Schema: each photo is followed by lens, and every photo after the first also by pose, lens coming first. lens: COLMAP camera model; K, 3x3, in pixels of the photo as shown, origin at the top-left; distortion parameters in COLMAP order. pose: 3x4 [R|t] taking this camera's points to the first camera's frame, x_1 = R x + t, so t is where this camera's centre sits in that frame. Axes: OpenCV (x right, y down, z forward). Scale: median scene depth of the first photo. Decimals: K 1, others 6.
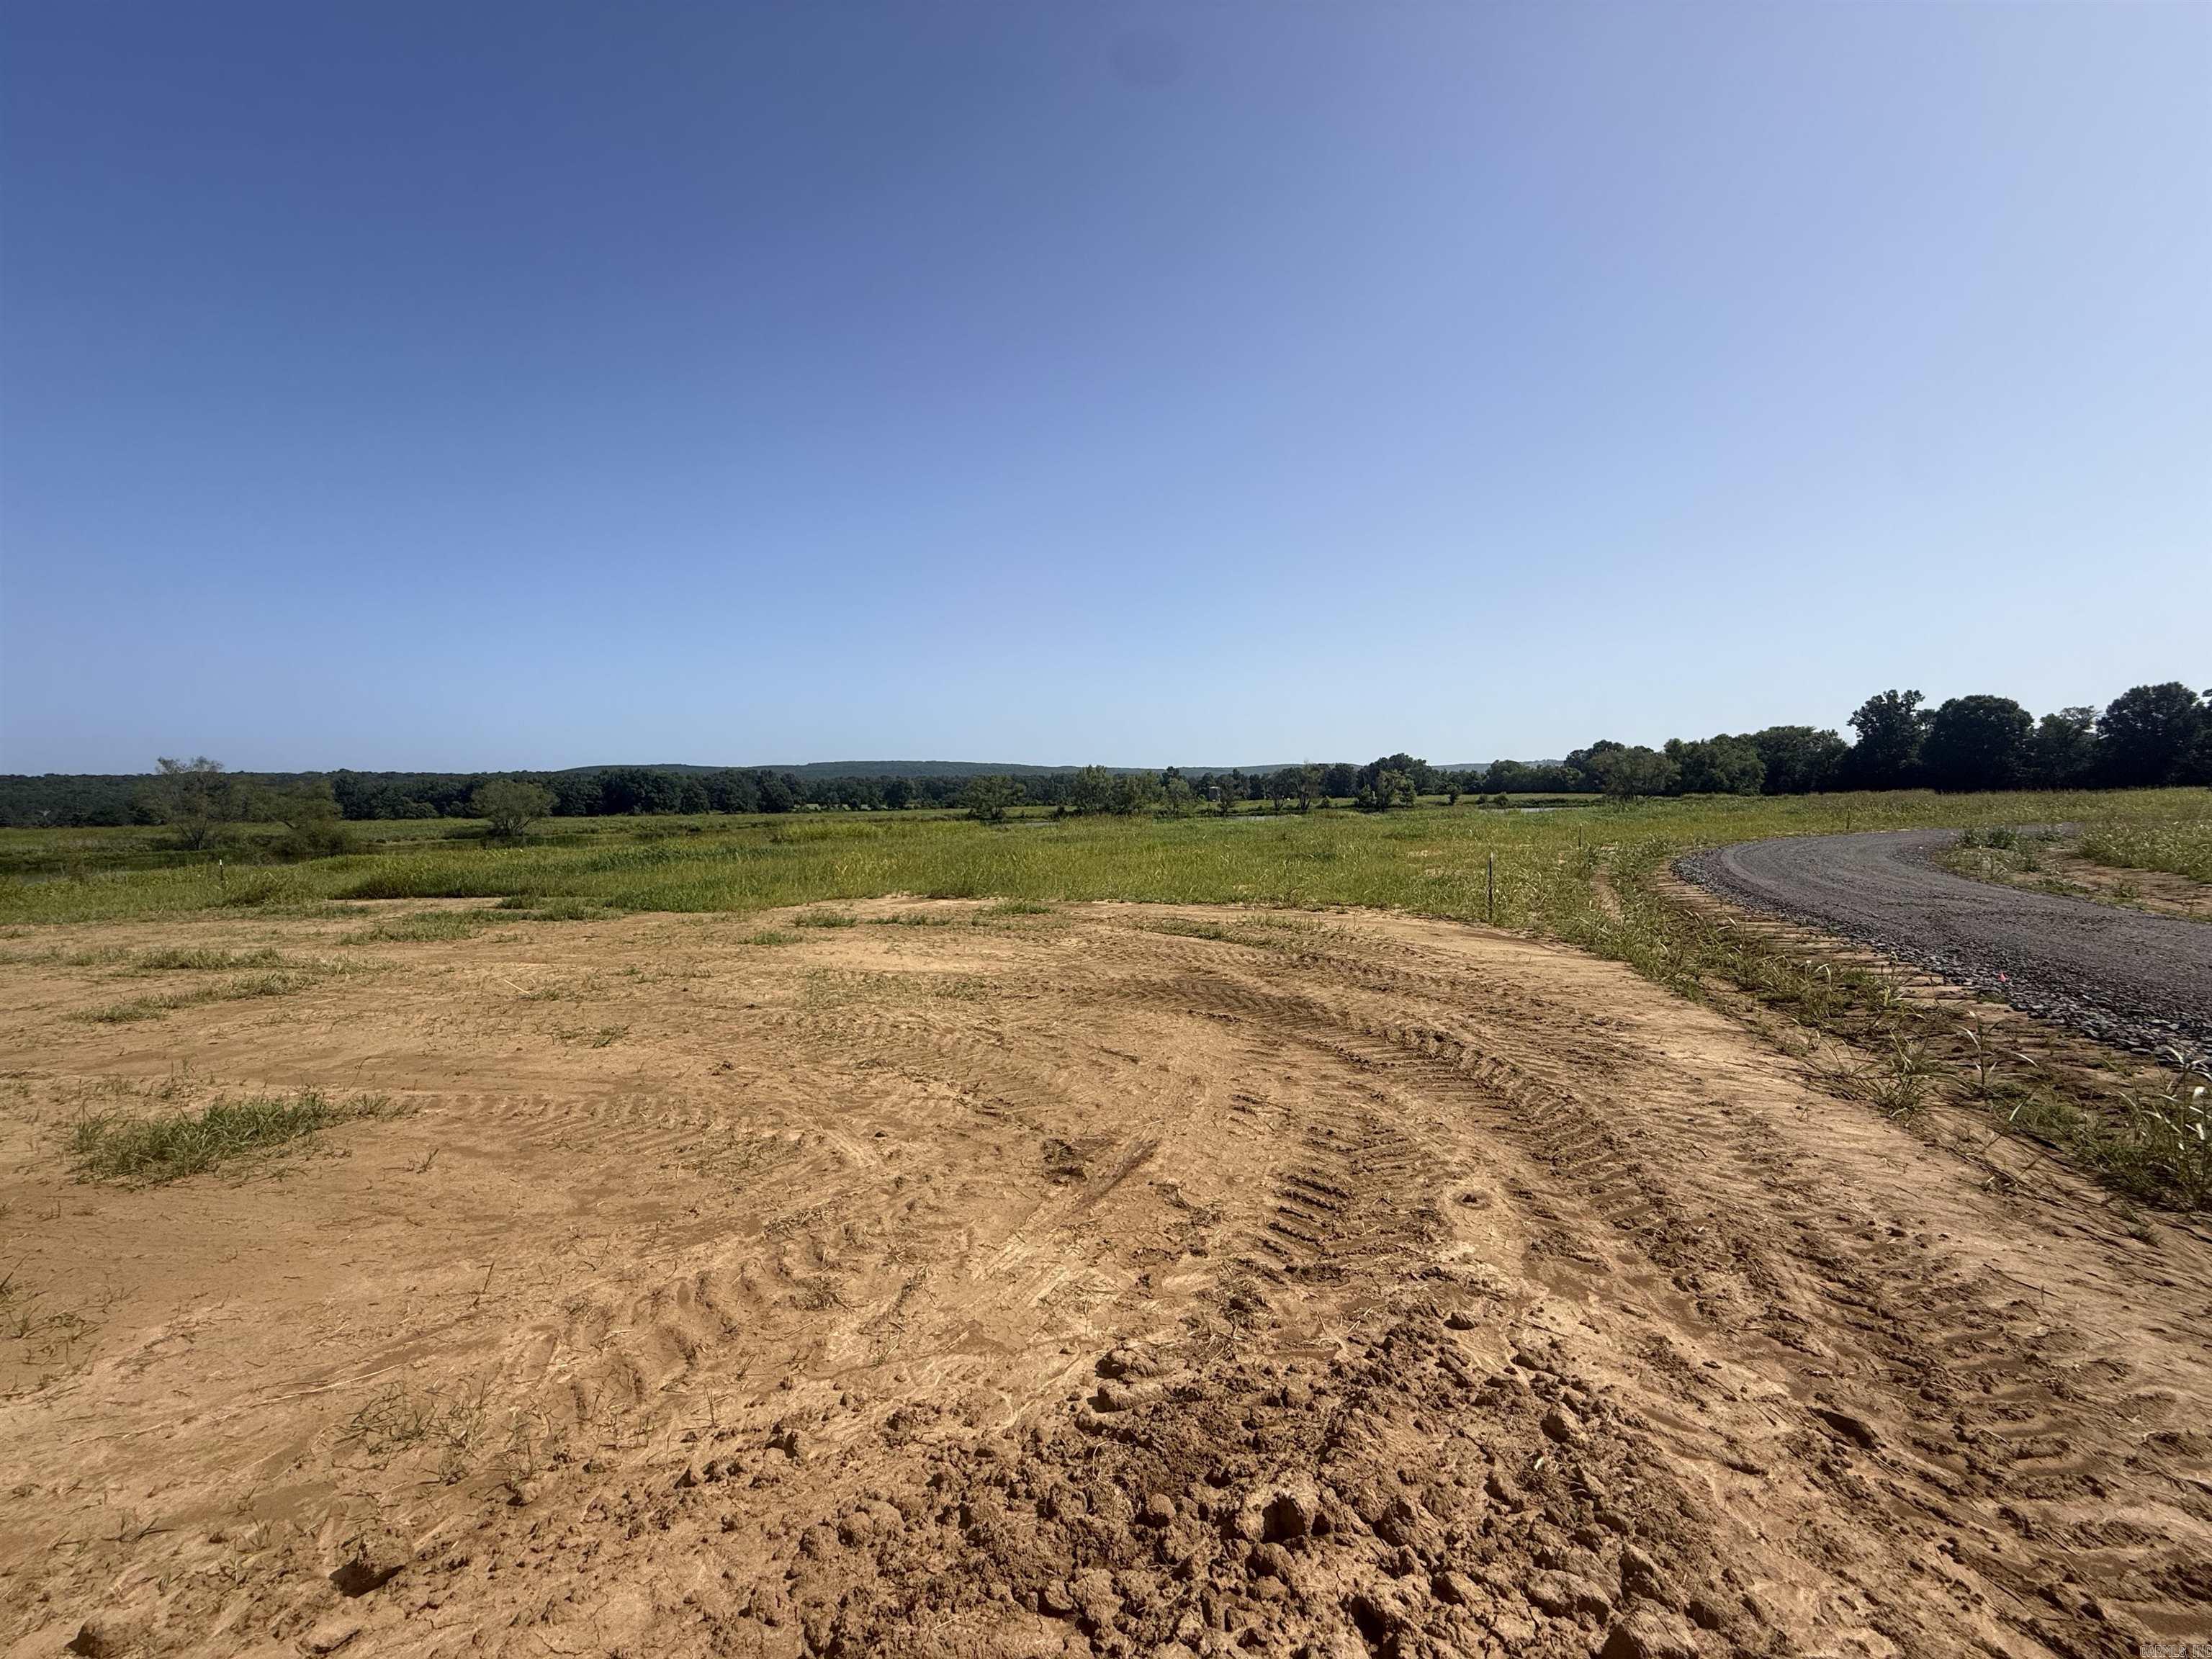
lens RADIAL K [[918.0, 0, 1100.5], [0, 918.0, 823.1], [0, 0, 1]] dist [0.000564, -0.000048]
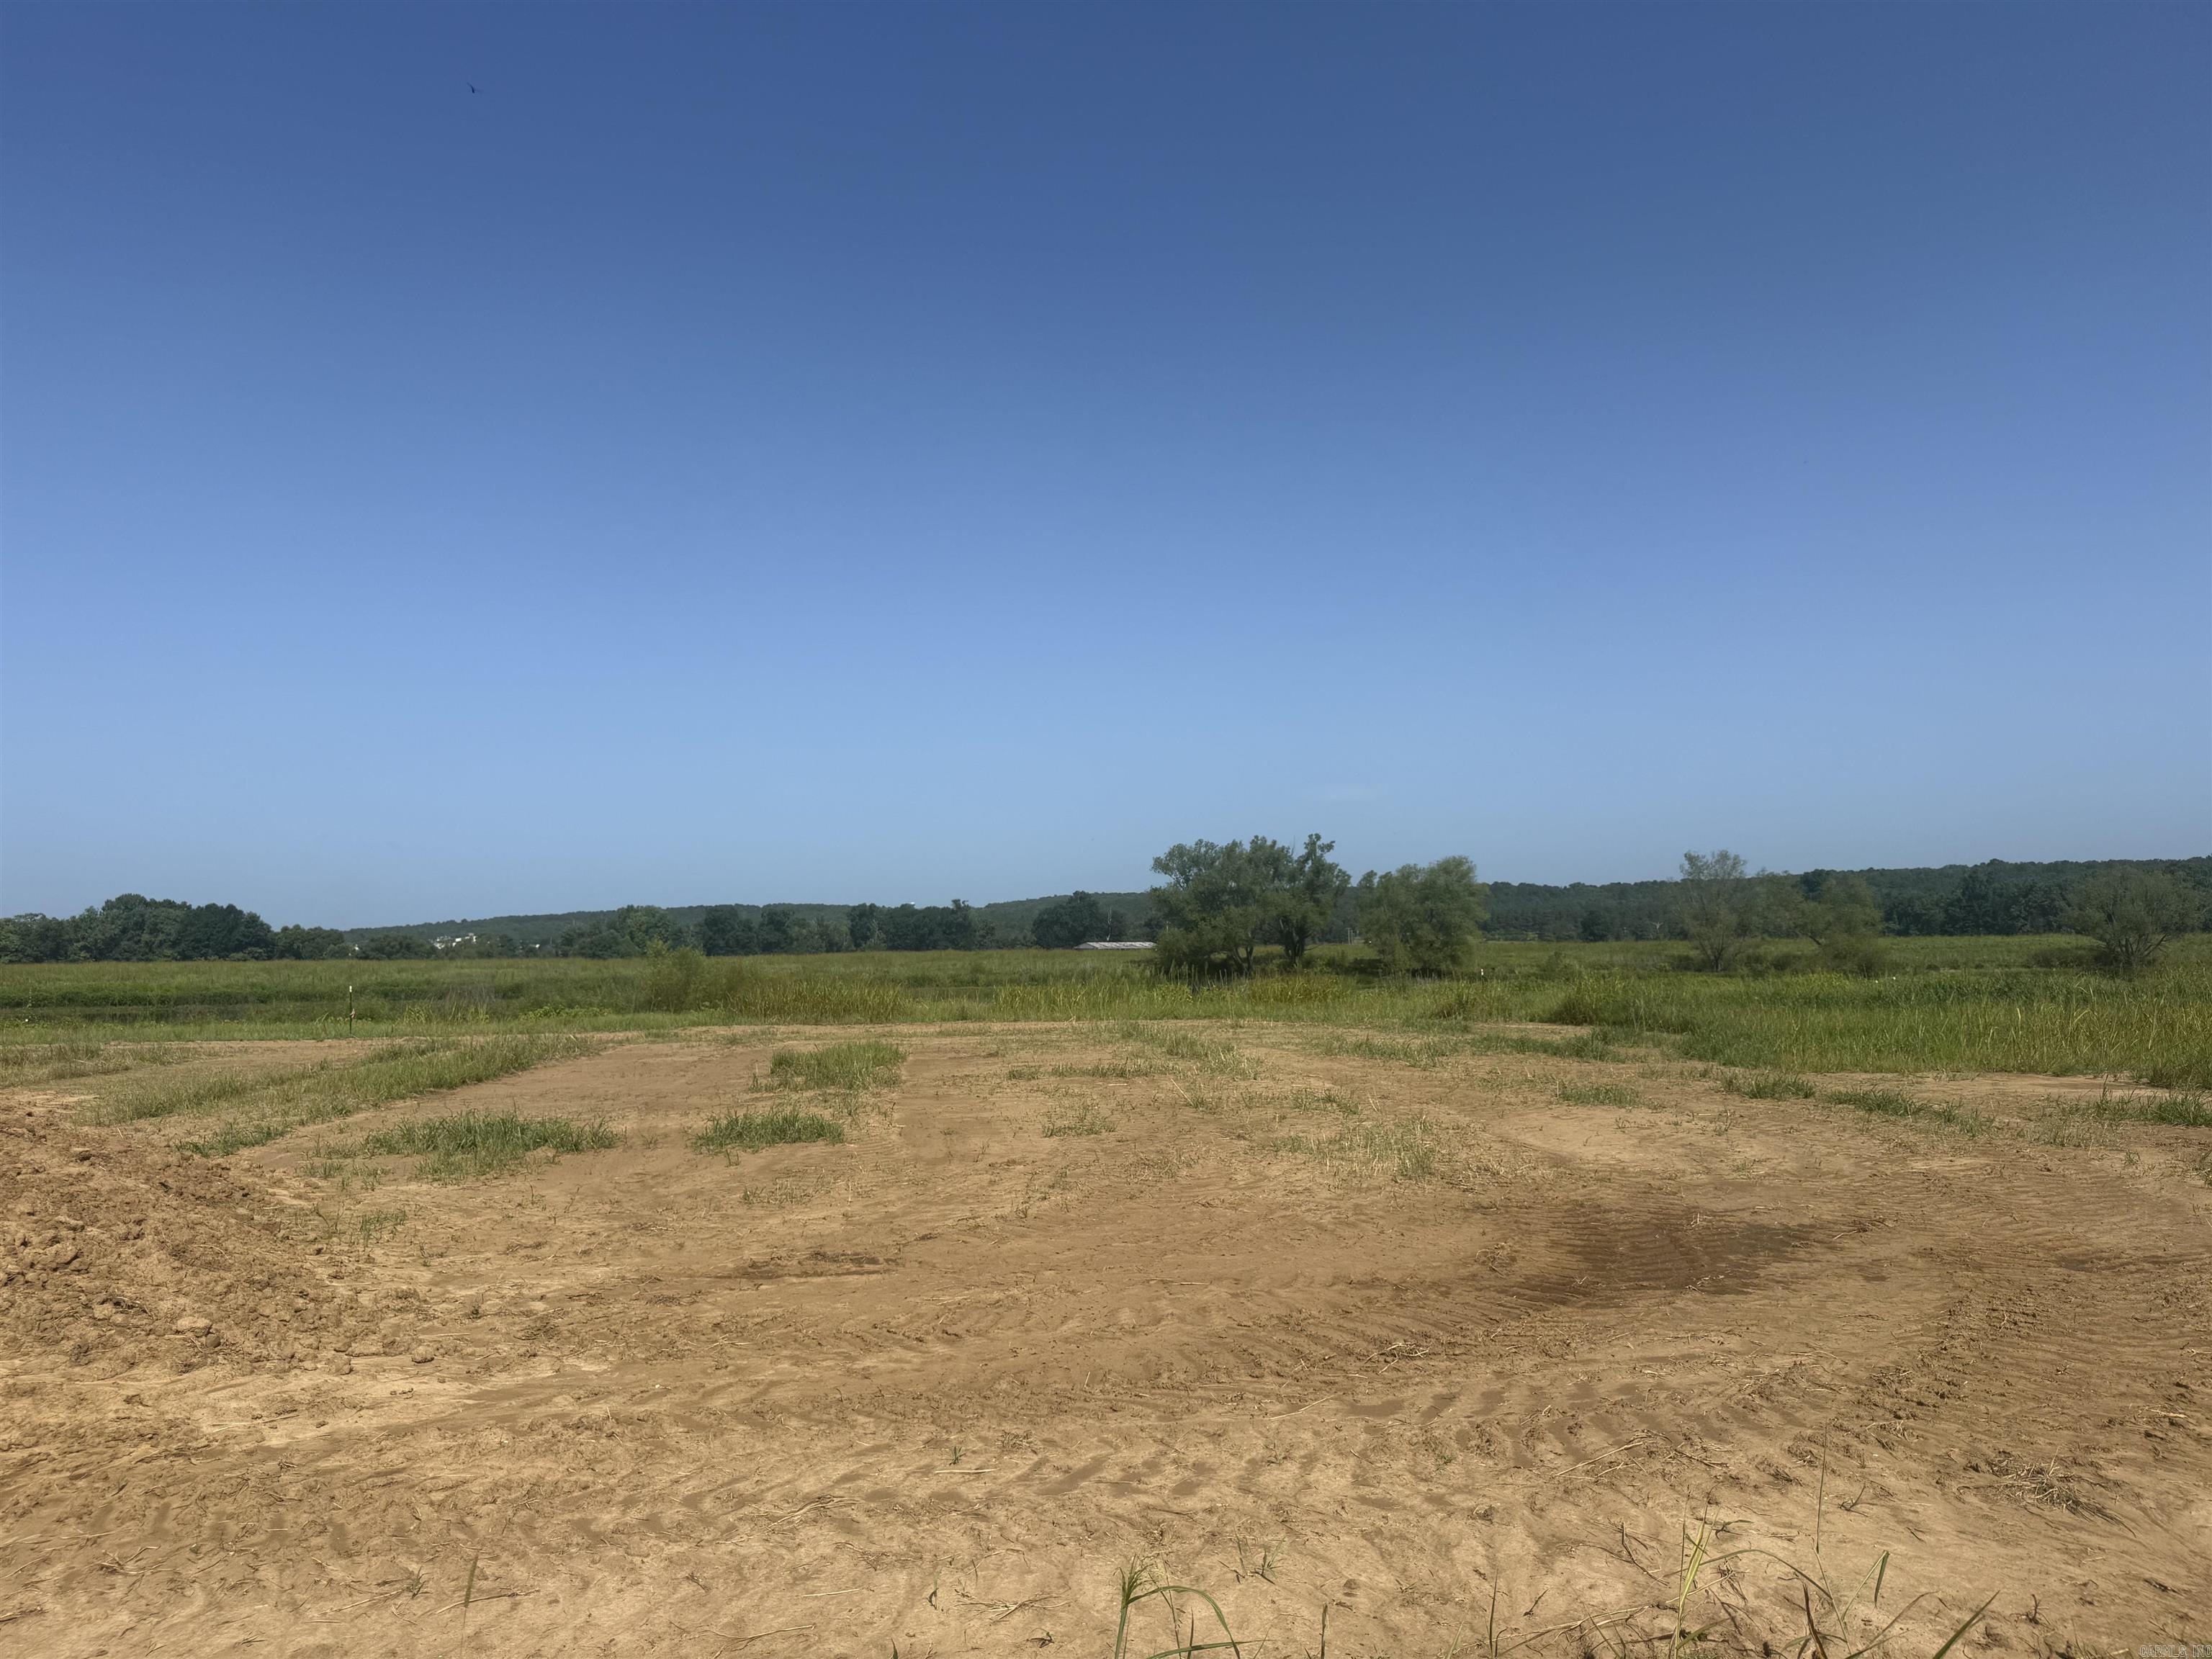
lens RADIAL K [[1649.4, 0, 1098.2], [0, 1649.4, 827.4], [0, 0, 1]] dist [0.079117, -0.136116]
pose [[0.293903, -0.056237, -0.954179, 1.471048], [-0.015354, 0.997861, -0.063541, 0.038272], [0.955712, 0.033325, 0.292411, 0.704868]]
